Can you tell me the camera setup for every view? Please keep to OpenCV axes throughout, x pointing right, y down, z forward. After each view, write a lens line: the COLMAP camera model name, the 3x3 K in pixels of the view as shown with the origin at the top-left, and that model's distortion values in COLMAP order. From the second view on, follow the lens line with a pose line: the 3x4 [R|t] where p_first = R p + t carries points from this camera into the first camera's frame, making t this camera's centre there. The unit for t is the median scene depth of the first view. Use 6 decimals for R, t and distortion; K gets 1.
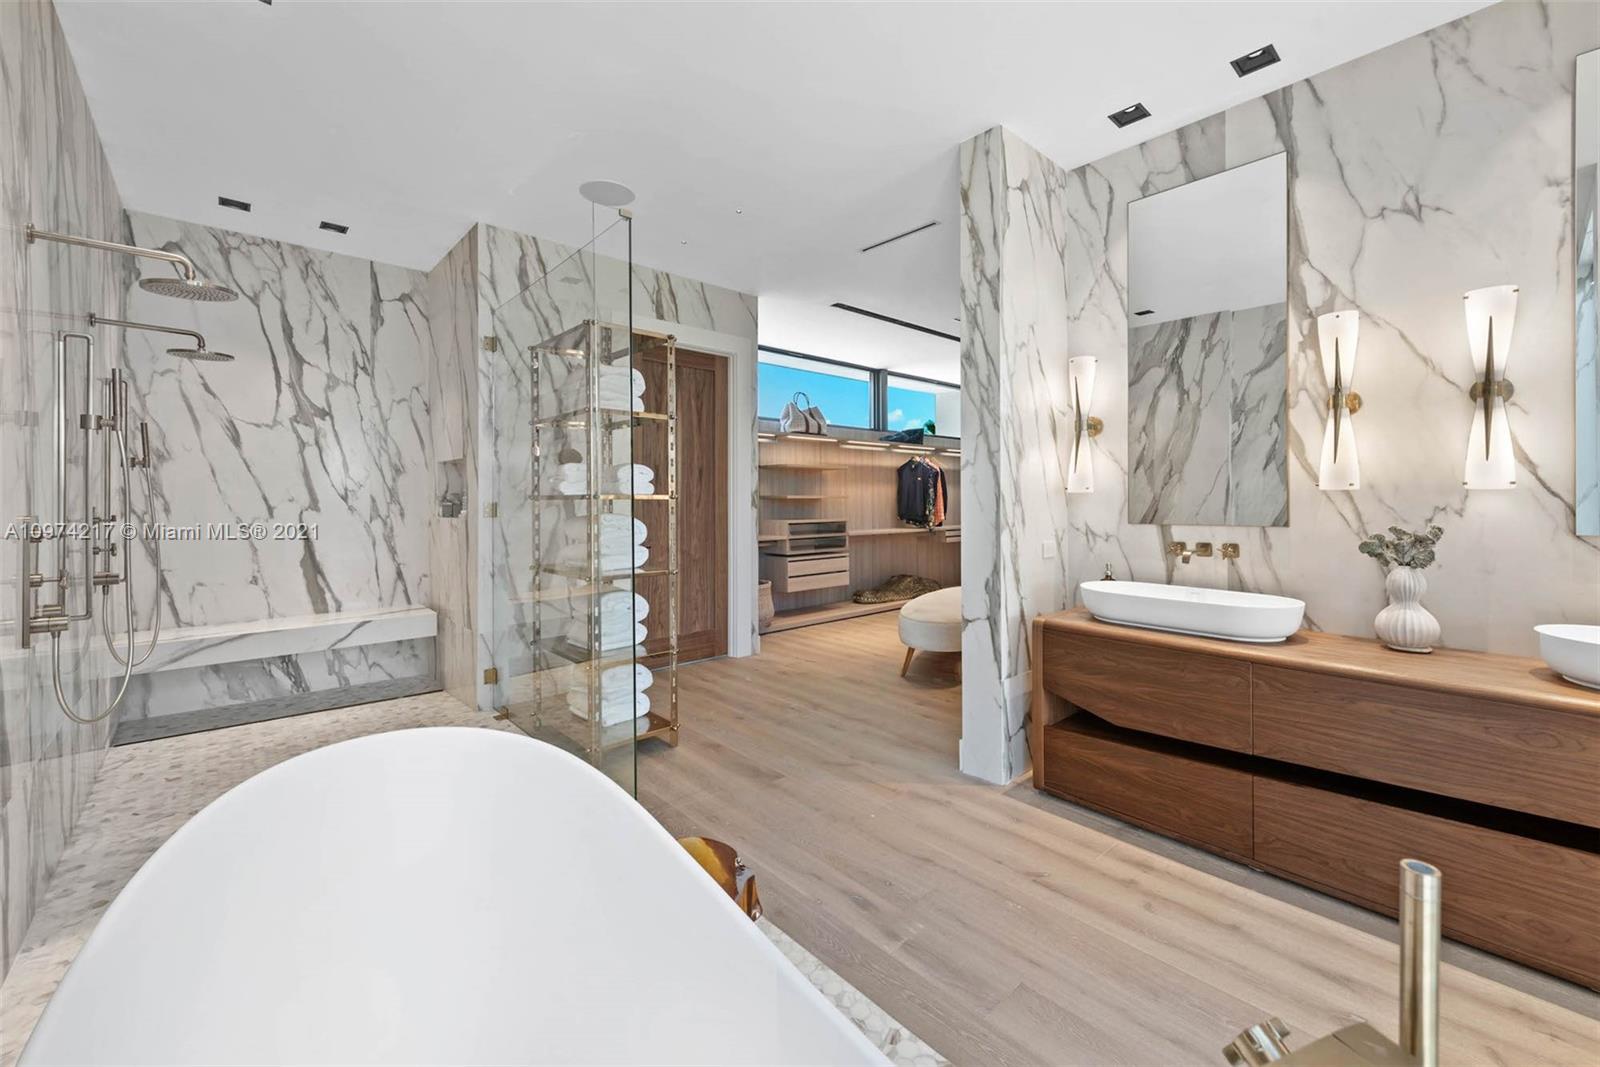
lens RADIAL K [[633.4, 0, 802.0], [0, 633.4, 491.3], [0, 0, 1]] dist [0.016152, -0.003719]
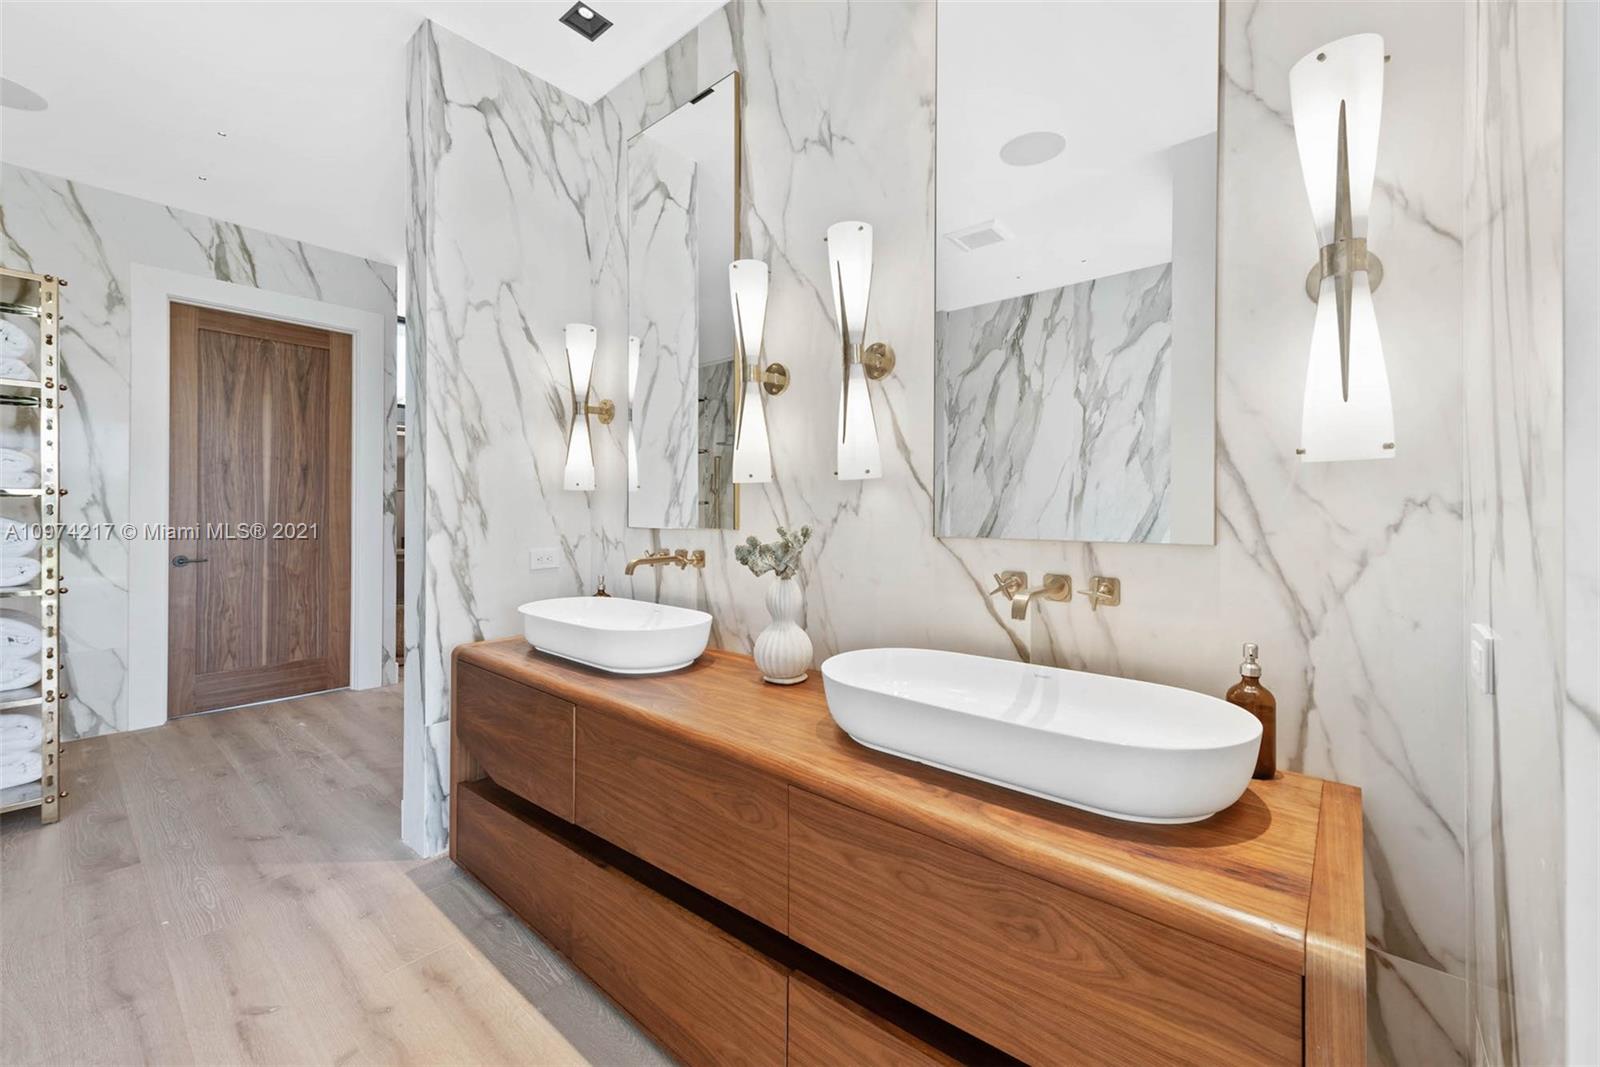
lens RADIAL K [[633.4, 0, 795.7], [0, 633.4, 503.0], [0, 0, 1]] dist [0.016152, -0.003719]
pose [[0.994157, 0.004703, 0.107840, 0.670485], [-0.004611, 0.999989, -0.001095, 0.019777], [-0.107843, 0.000591, 0.994168, 0.160537]]
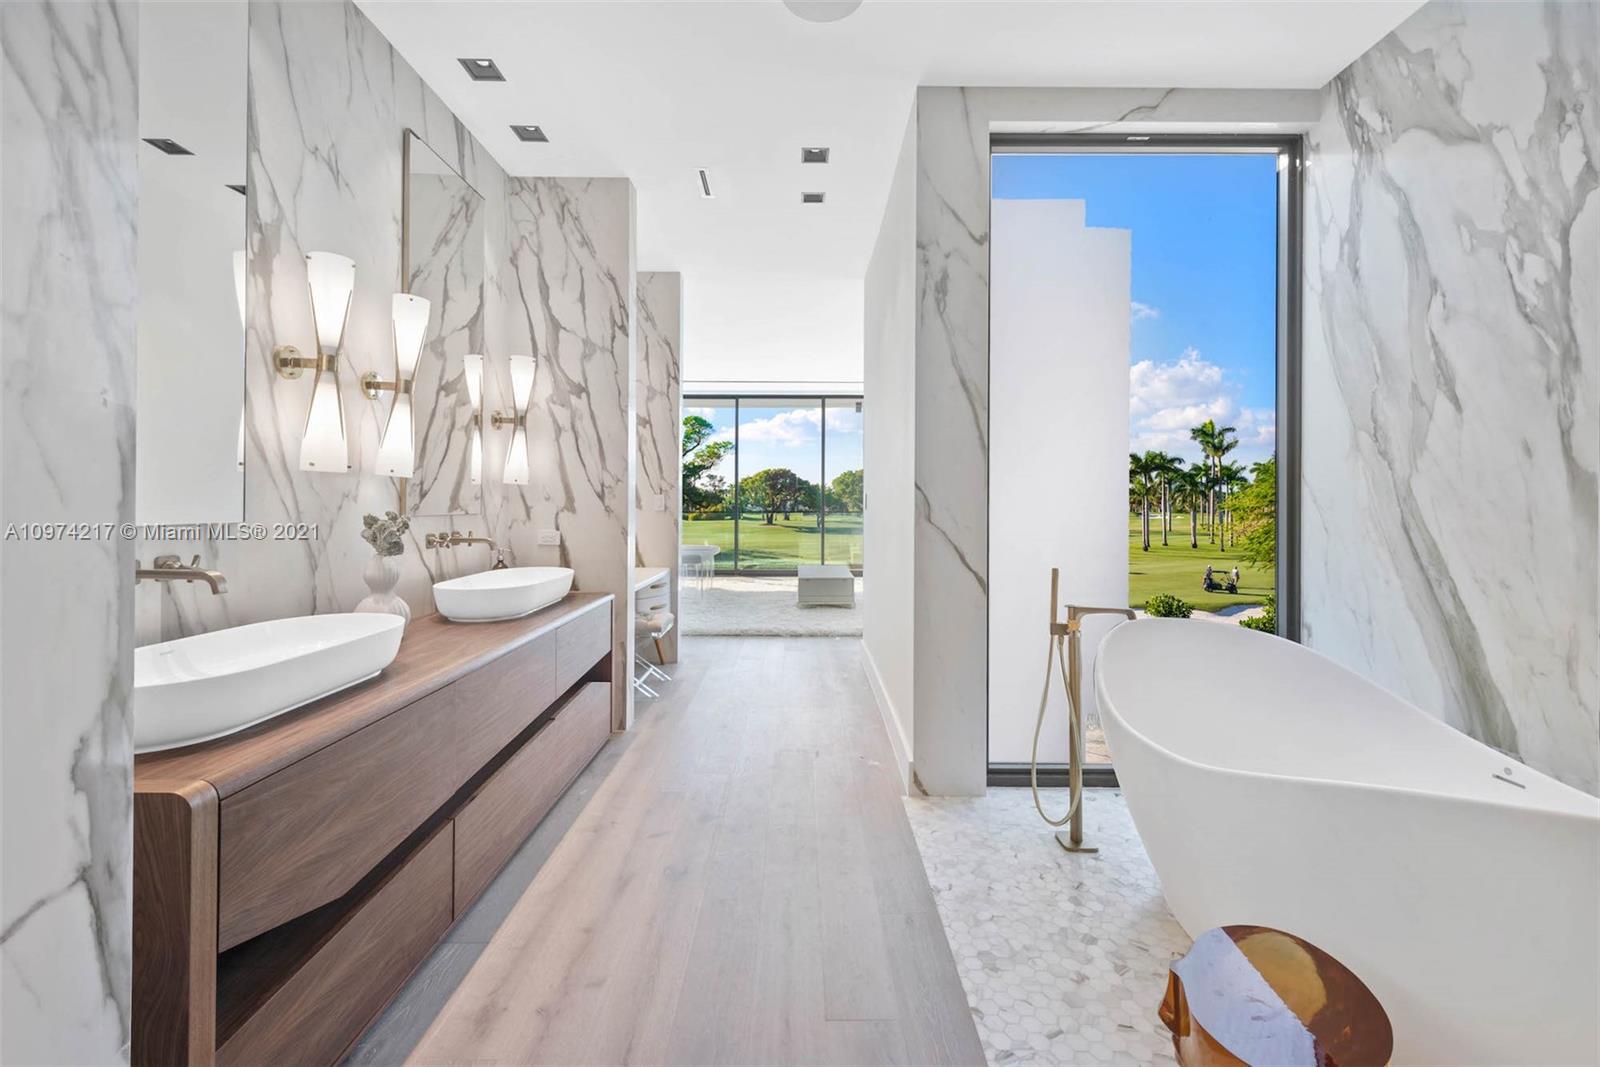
lens RADIAL K [[657.2, 0, 803.4], [0, 657.2, 503.4], [0, 0, 1]] dist [0.001893, -0.000682]
pose [[-0.743790, -0.000514, 0.668413, -0.144525], [-0.007468, 0.999944, -0.007540, 0.033194], [-0.668372, -0.010600, -0.743752, 1.008853]]
